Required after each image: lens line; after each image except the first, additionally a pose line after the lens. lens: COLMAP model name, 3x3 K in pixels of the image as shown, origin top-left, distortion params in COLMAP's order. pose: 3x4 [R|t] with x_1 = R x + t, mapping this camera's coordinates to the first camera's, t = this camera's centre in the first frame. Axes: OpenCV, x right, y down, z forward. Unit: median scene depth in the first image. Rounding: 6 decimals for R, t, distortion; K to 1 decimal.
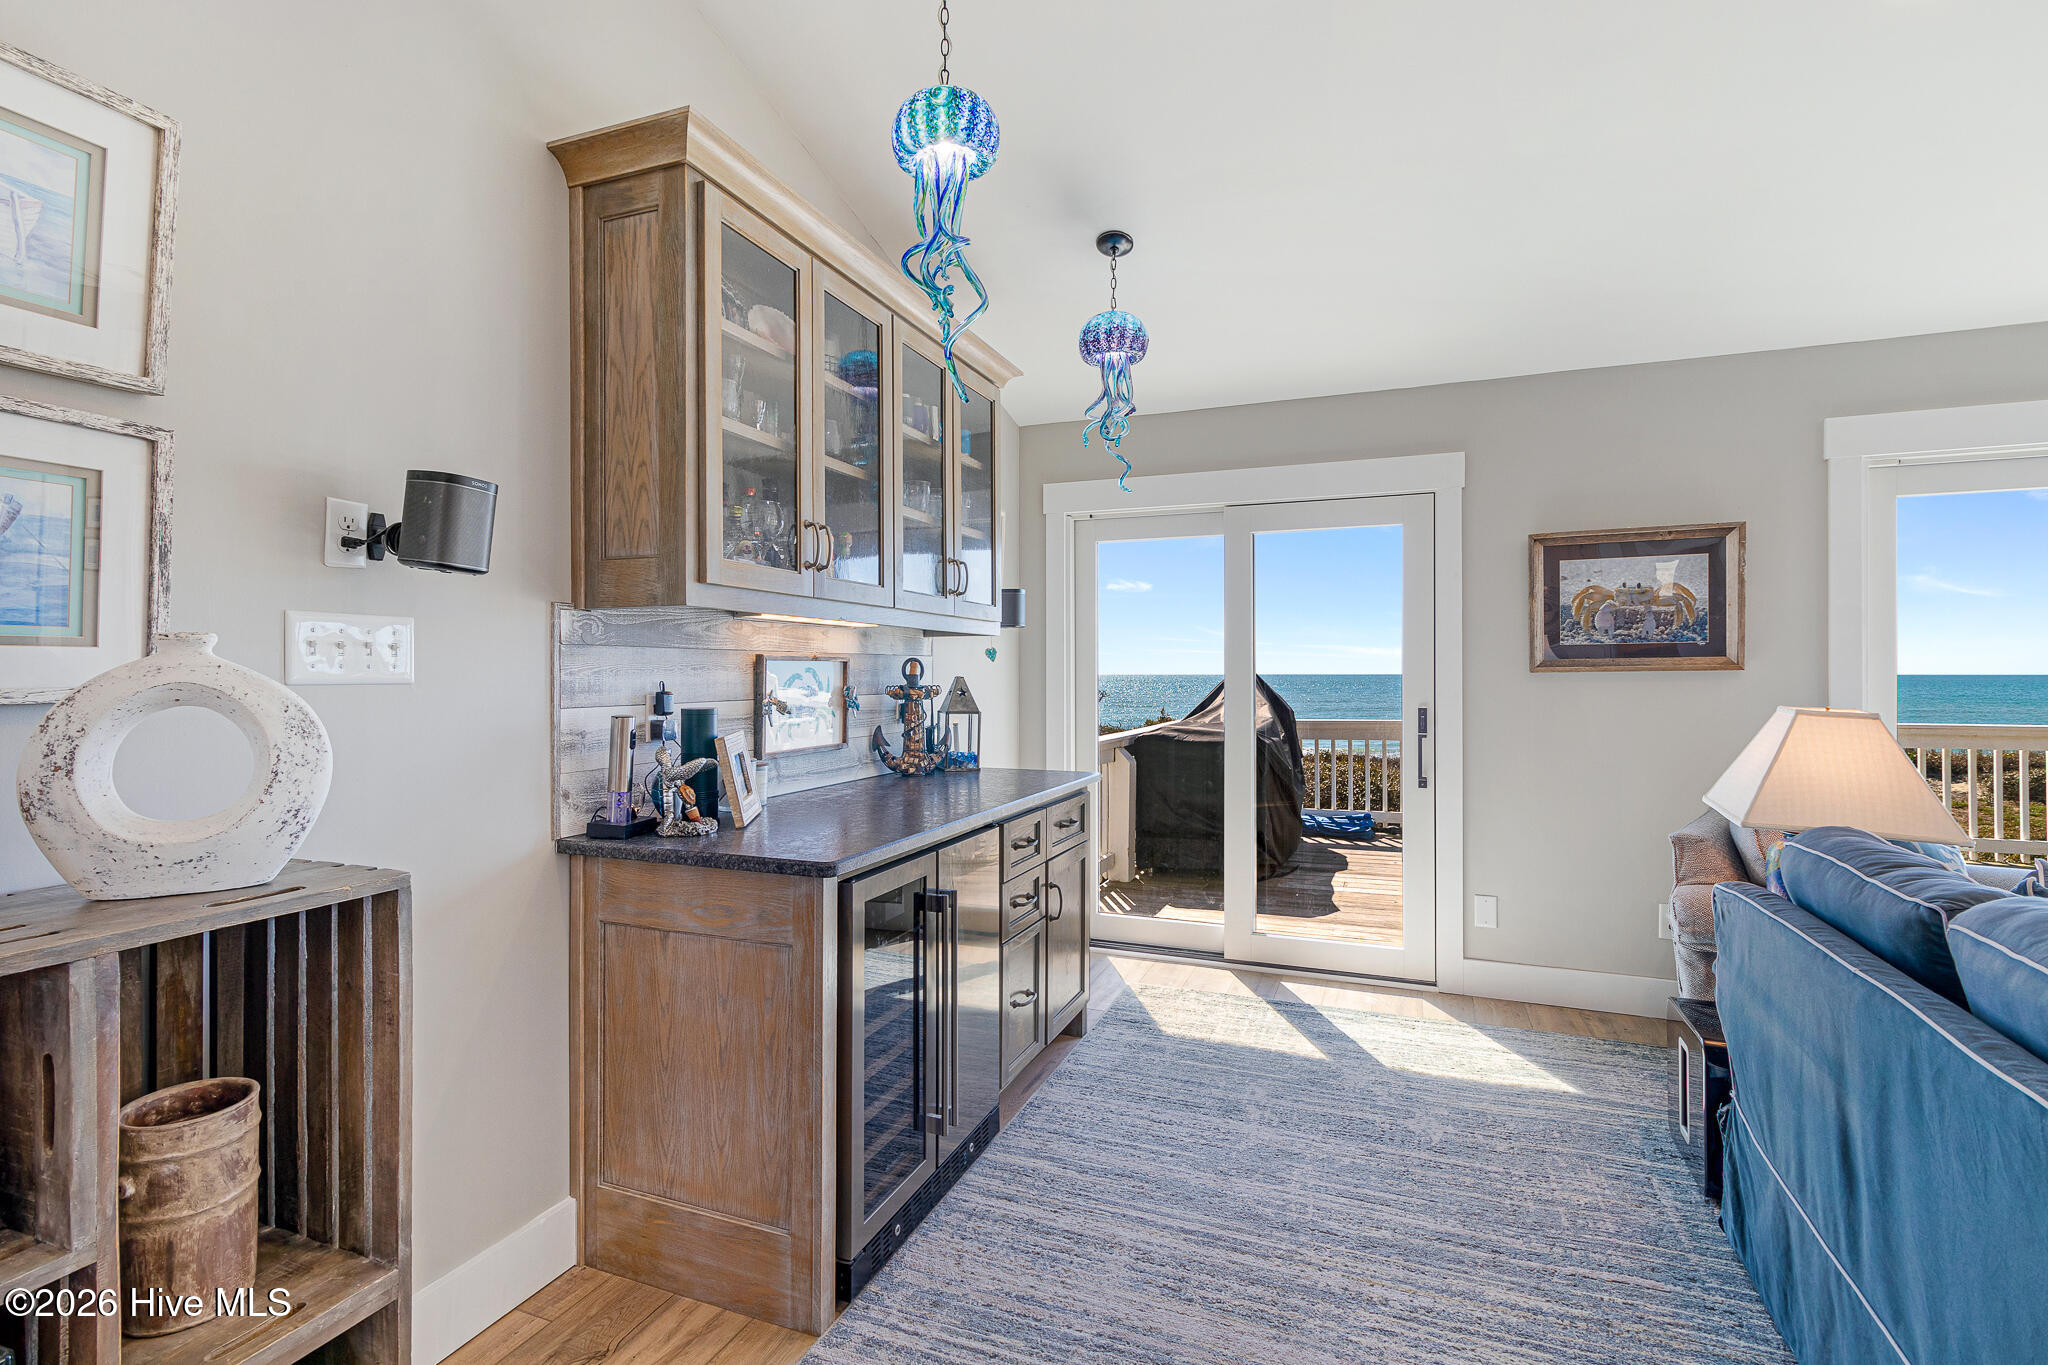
lens RADIAL K [[965.5, 0, 1017.8], [0, 965.5, 668.2], [0, 0, 1]] dist [0.017039, -0.000111]
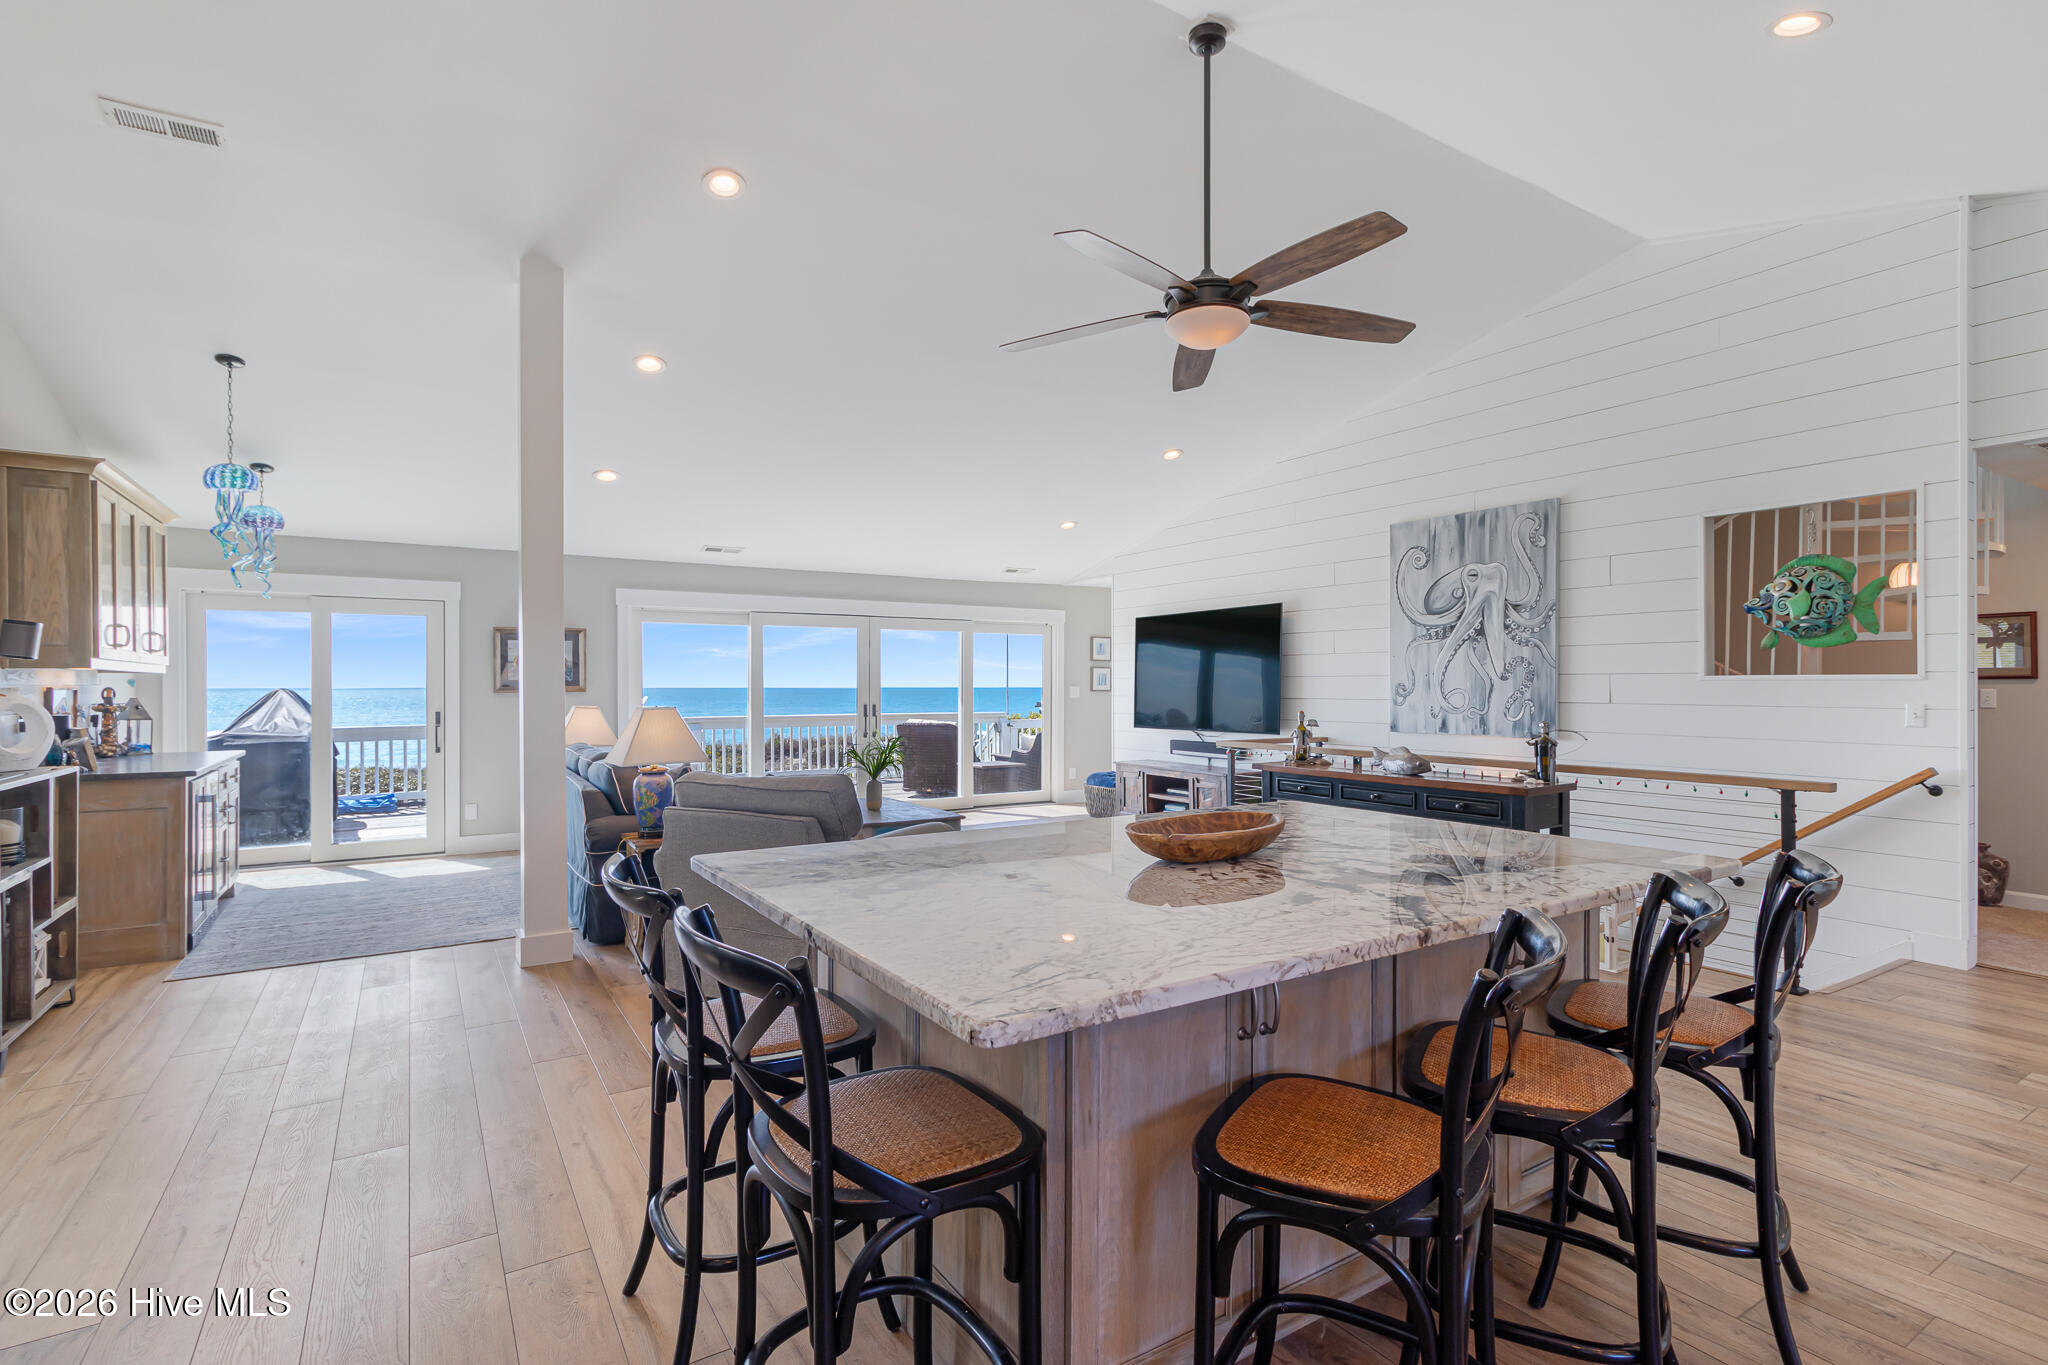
lens RADIAL K [[965.5, 0, 1019.9], [0, 965.5, 683.8], [0, 0, 1]] dist [0.017039, -0.000111]
pose [[0.586279, -0.000858, 0.810109, -0.483024], [0.000069, 0.999999, 0.001010, -0.016025], [-0.810109, -0.000536, 0.586279, -1.102176]]
